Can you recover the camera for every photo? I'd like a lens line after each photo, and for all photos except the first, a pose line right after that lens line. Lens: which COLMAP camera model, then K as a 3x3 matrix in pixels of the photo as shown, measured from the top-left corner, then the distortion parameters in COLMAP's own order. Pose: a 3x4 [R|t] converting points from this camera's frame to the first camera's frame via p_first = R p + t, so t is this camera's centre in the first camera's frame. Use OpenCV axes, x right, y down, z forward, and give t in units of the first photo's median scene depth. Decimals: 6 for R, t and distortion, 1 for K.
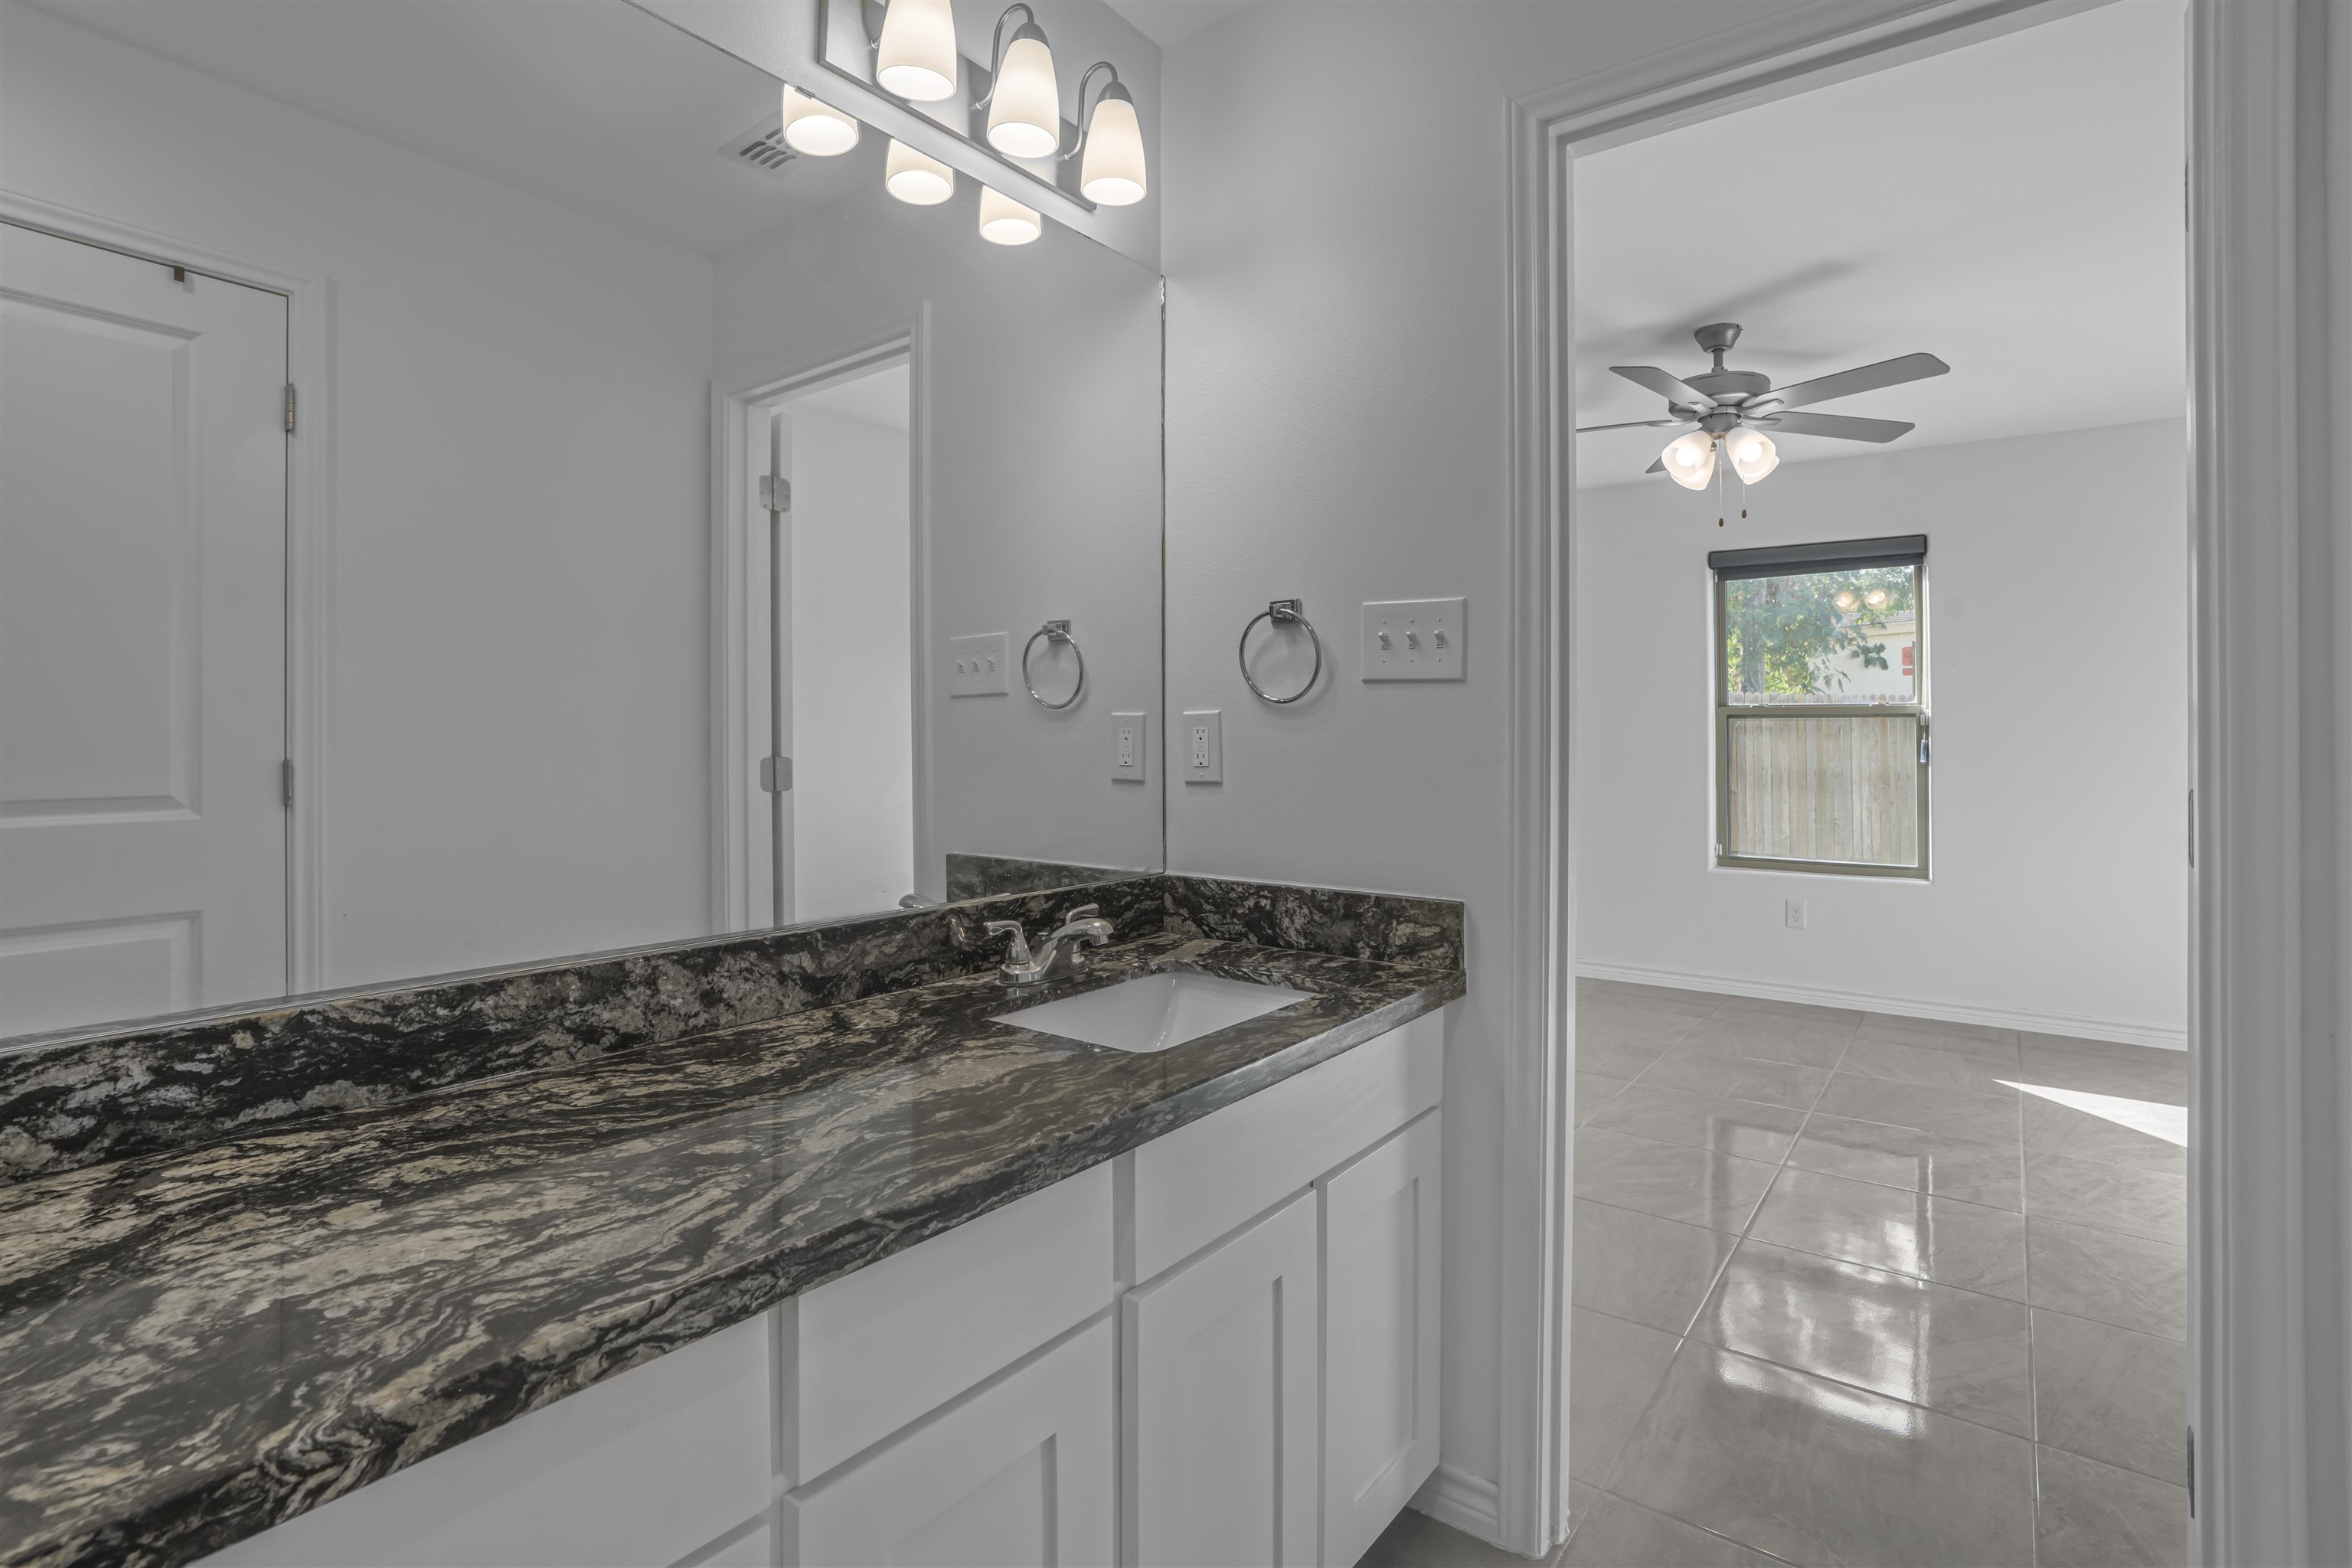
lens RADIAL K [[1117.2, 0, 1187.9], [0, 1117.2, 725.9], [0, 0, 1]] dist [-0.059041, 0.022828]
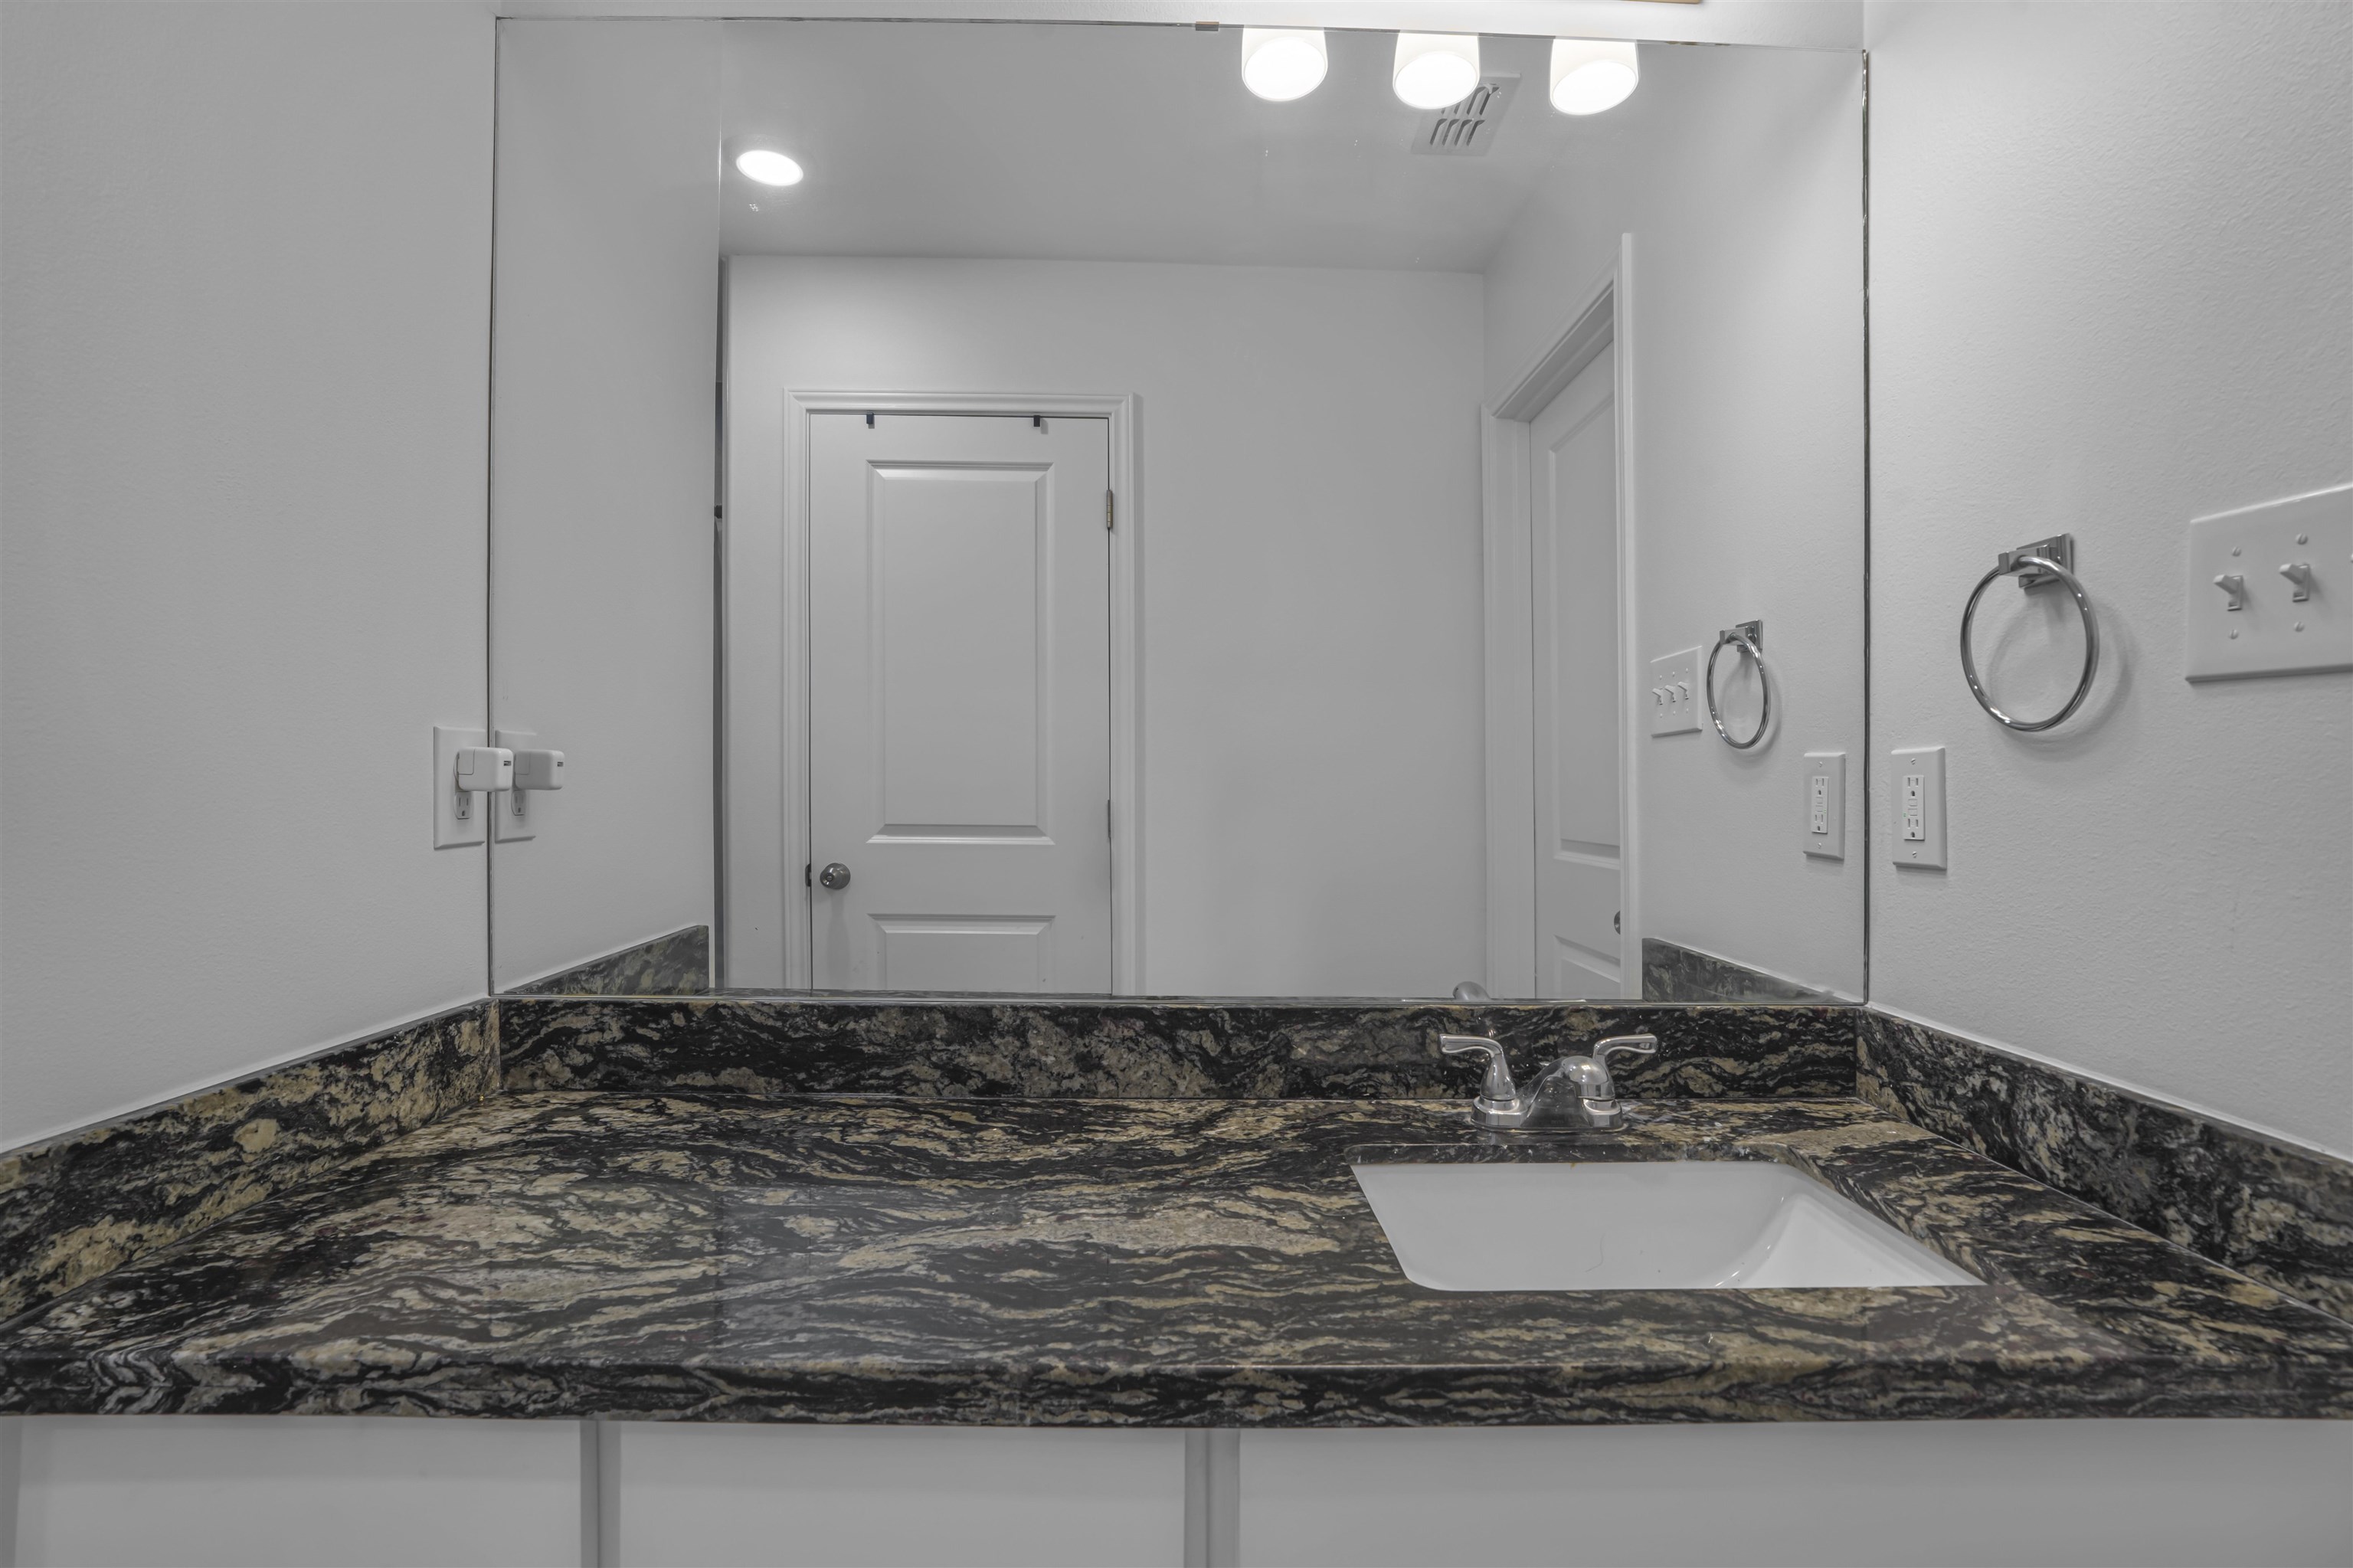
lens RADIAL K [[1117.7, 0, 1185.9], [0, 1117.7, 802.4], [0, 0, 1]] dist [-0.059041, 0.022828]
pose [[0.625321, 0.022071, -0.780056, 0.386975], [-0.006248, 0.999710, 0.023277, 0.007851], [0.780343, -0.009682, 0.625277, 0.547121]]
